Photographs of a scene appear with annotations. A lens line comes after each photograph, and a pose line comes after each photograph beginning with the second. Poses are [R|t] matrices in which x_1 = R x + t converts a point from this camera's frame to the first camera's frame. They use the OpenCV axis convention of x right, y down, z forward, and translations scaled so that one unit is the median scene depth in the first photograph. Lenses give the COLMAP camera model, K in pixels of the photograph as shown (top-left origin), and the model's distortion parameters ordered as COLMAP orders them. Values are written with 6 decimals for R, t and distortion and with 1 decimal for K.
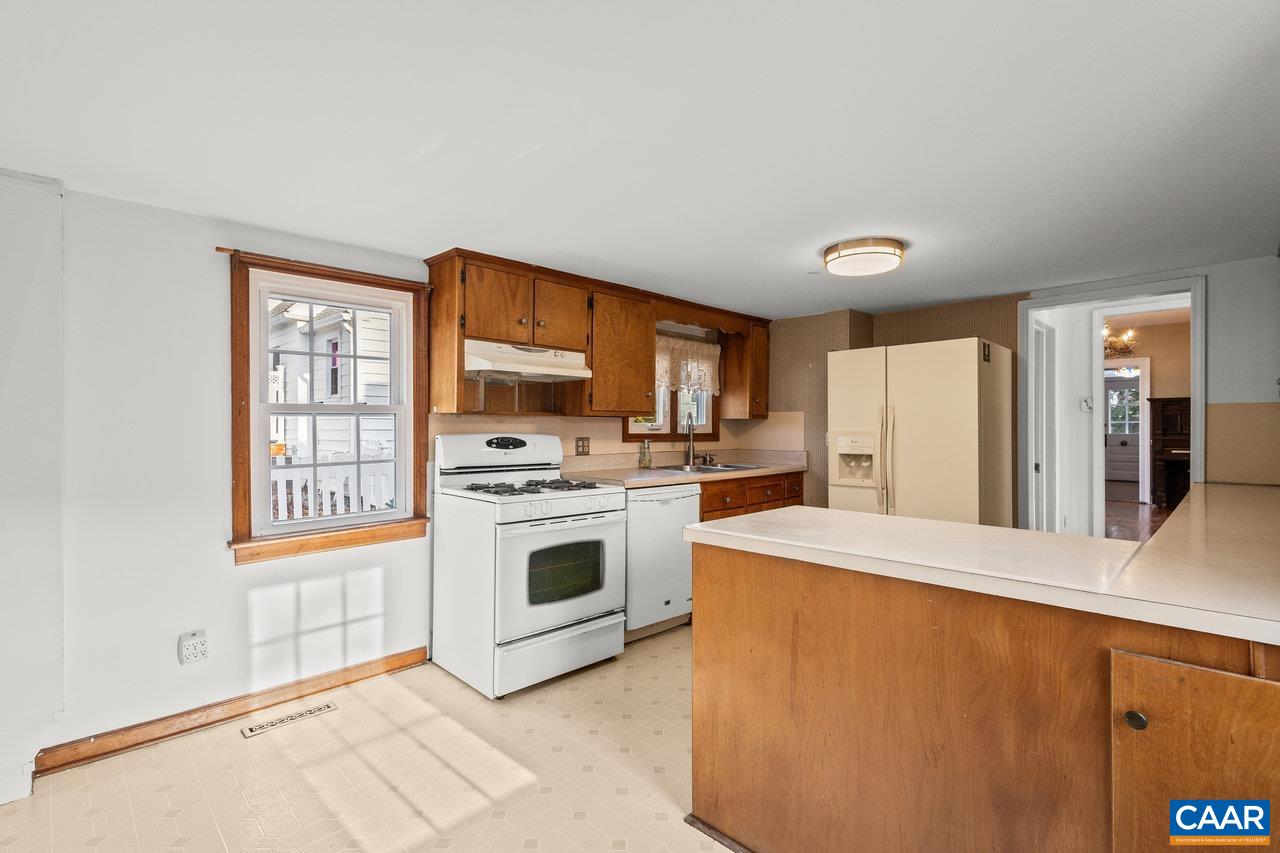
lens RADIAL K [[593.1, 0, 642.2], [0, 593.1, 426.1], [0, 0, 1]] dist [0.011283, -0.002653]
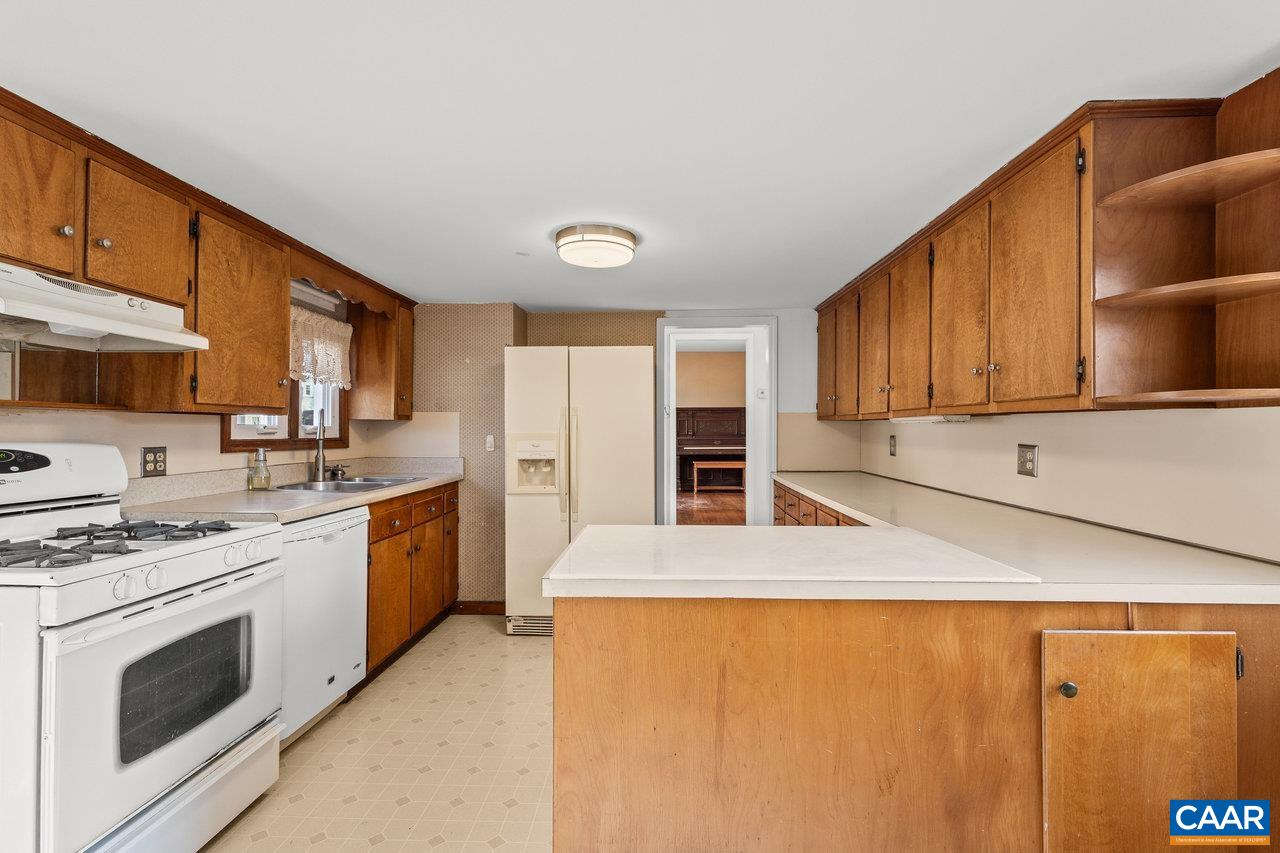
lens RADIAL K [[593.1, 0, 642.7], [0, 593.1, 427.6], [0, 0, 1]] dist [0.011283, -0.002653]
pose [[0.728480, 0.002391, 0.685063, -0.178504], [-0.001504, 0.999997, -0.001891, -0.000743], [-0.685065, 0.000347, 0.728482, 0.240464]]
